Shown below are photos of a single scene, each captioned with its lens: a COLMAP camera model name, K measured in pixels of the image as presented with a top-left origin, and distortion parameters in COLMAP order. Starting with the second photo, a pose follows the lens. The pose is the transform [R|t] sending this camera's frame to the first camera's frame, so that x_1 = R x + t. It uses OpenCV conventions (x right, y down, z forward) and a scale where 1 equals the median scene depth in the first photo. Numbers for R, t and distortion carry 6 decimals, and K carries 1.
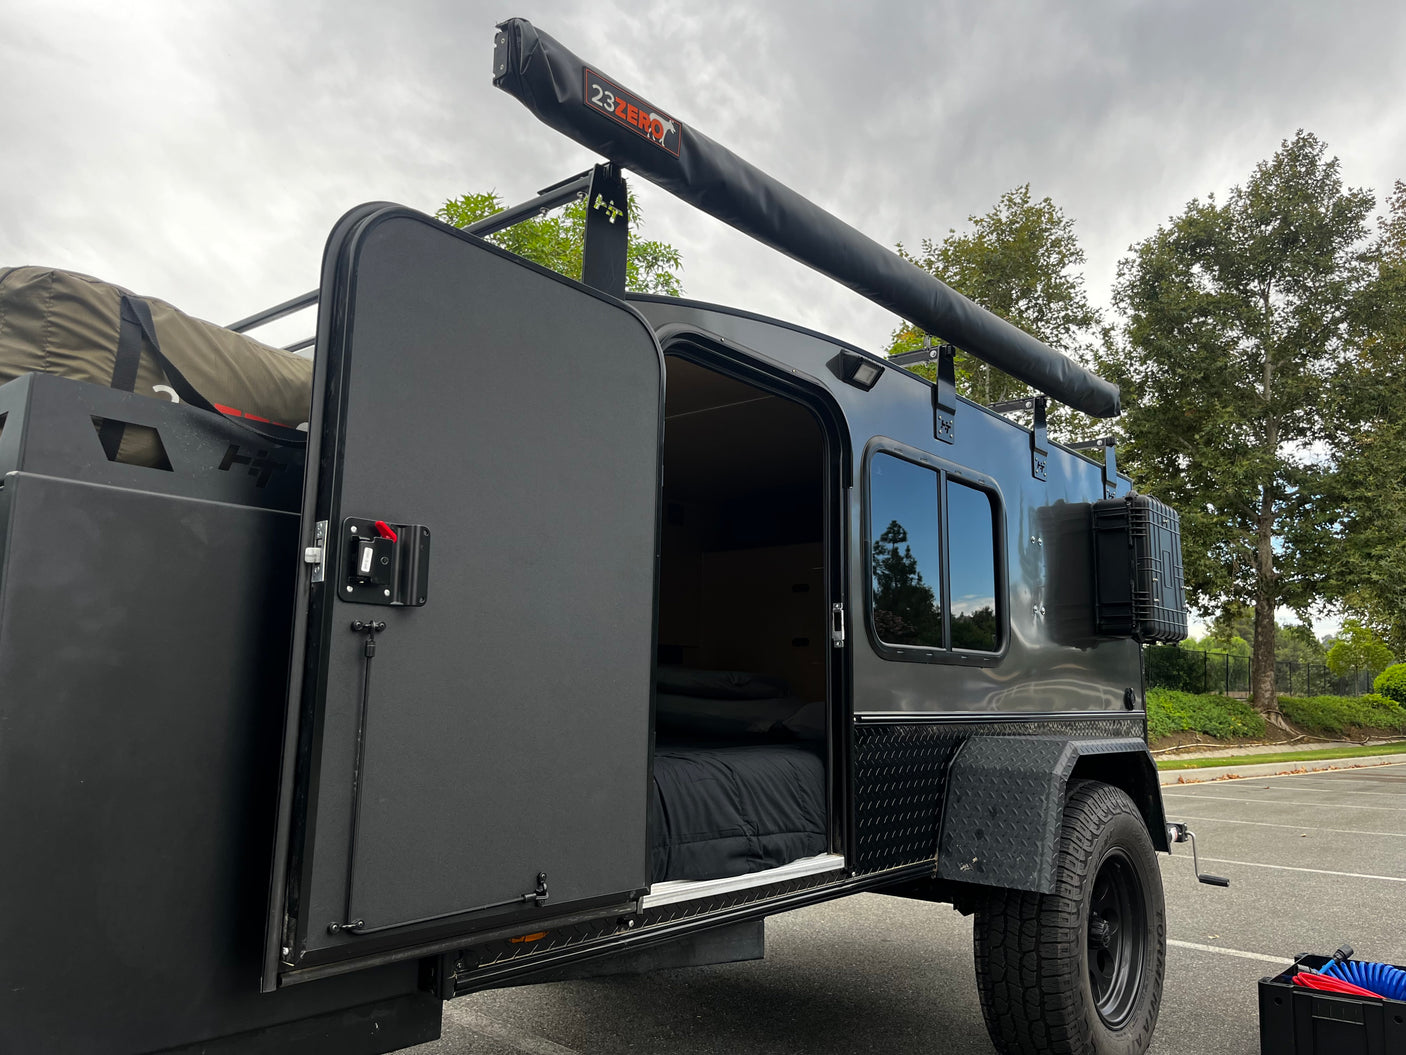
lens RADIAL K [[1074.4, 0, 704.6], [0, 1074.4, 523.1], [0, 0, 1]] dist [0.044646, -0.068385]
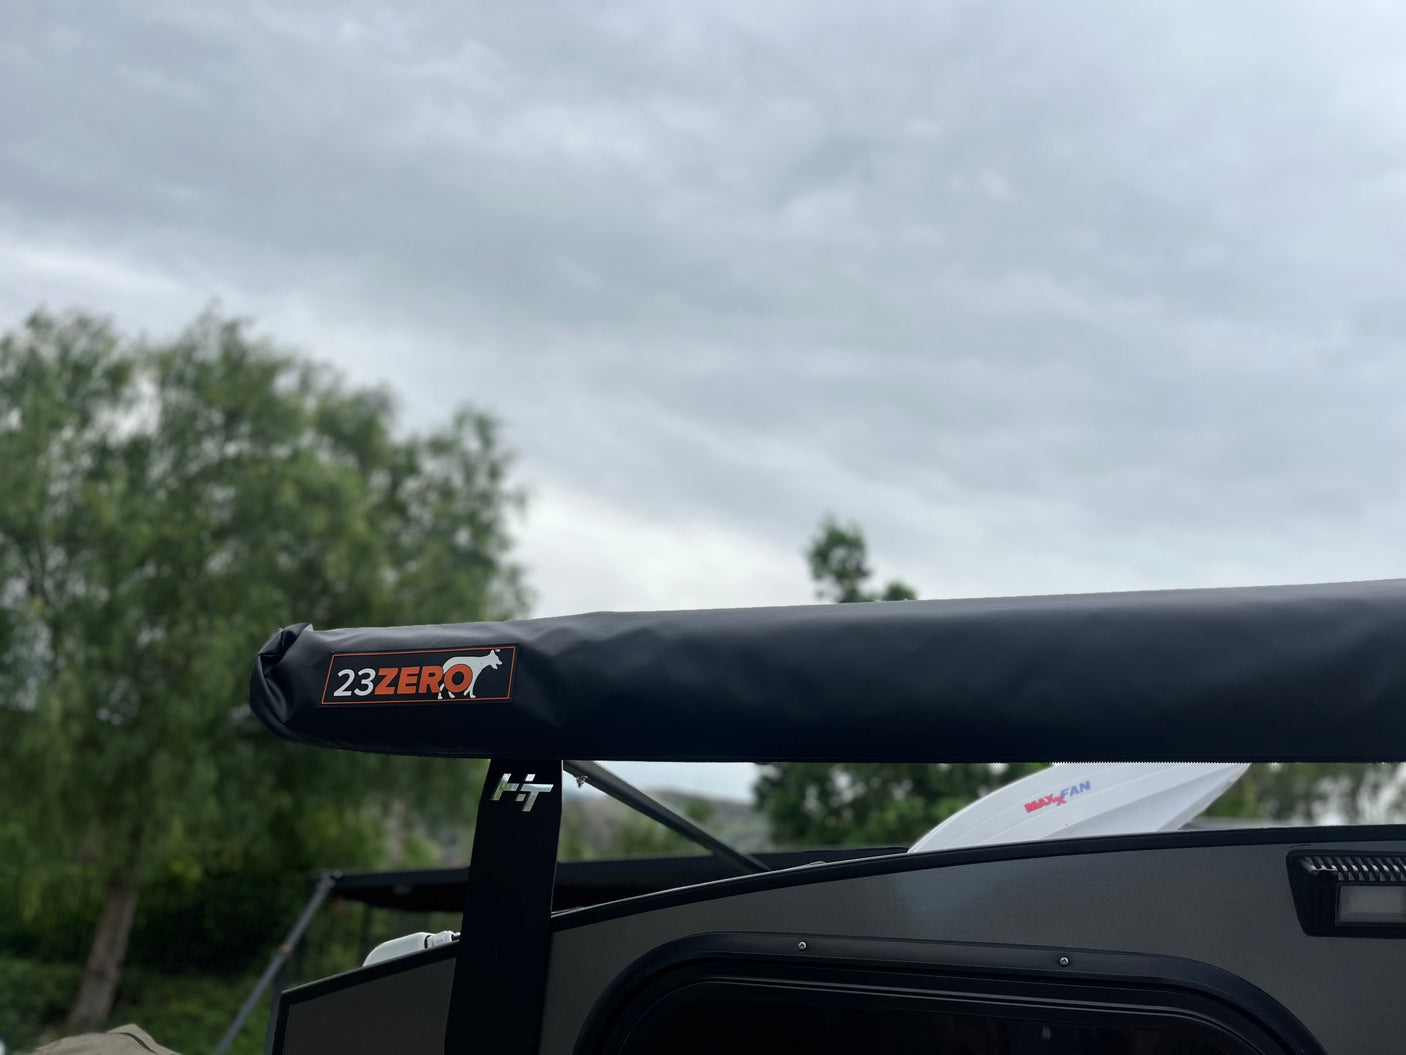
lens RADIAL K [[1074.4, 0, 715.5], [0, 1074.4, 534.7], [0, 0, 1]] dist [0.044646, -0.068385]
pose [[0.427256, -0.349368, -0.833903, 0.577478], [0.094764, 0.934550, -0.342982, -0.212618], [0.899151, 0.067517, 0.432400, 0.856317]]
